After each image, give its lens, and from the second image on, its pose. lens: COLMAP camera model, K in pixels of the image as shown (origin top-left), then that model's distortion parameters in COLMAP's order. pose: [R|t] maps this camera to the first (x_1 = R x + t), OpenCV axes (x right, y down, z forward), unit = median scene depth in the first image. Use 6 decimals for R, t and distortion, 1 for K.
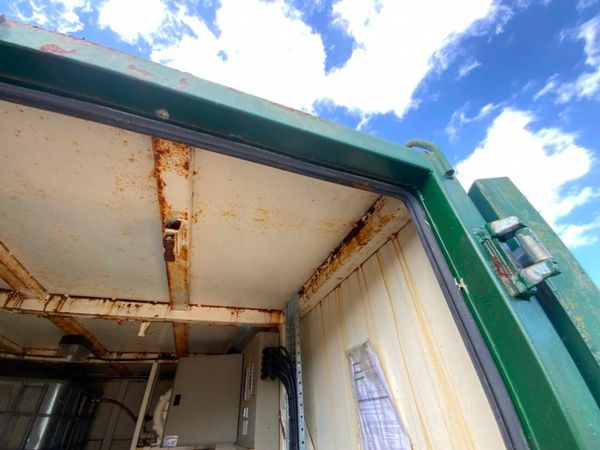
lens RADIAL K [[241.8, 0, 300.0], [0, 241.8, 225.0], [0, 0, 1]] dist [0.019955, -0.018785]
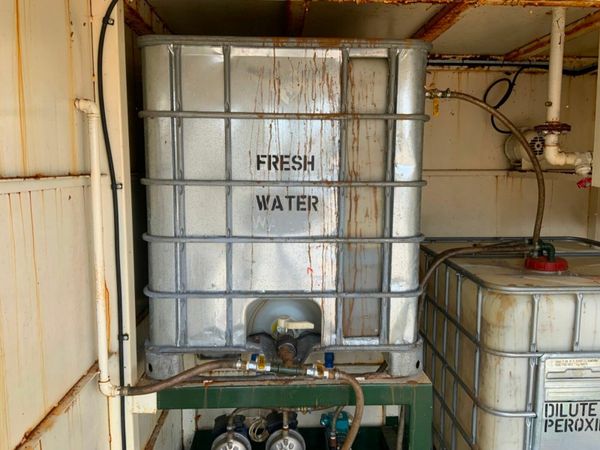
lens RADIAL K [[503.4, 0, 300.0], [0, 503.4, 225.0], [0, 0, 1]] dist [0.076838, -0.122188]
pose [[0.949491, 0.091178, -0.300256, -1.105887], [0.150341, 0.707706, 0.690326, 0.292777], [0.275435, -0.700599, 0.658252, 0.186838]]
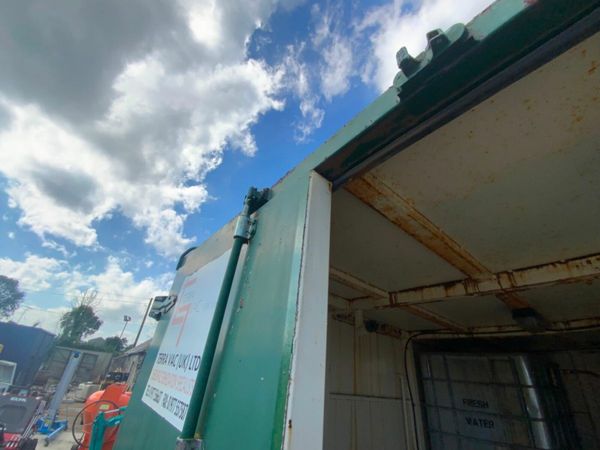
lens RADIAL K [[241.8, 0, 300.0], [0, 241.8, 225.0], [0, 0, 1]] dist [0.019955, -0.018785]
pose [[0.332307, -0.423601, -0.842695, -0.243520], [0.485266, 0.842927, -0.232359, -0.052755], [0.808758, -0.331717, 0.485670, -0.124212]]
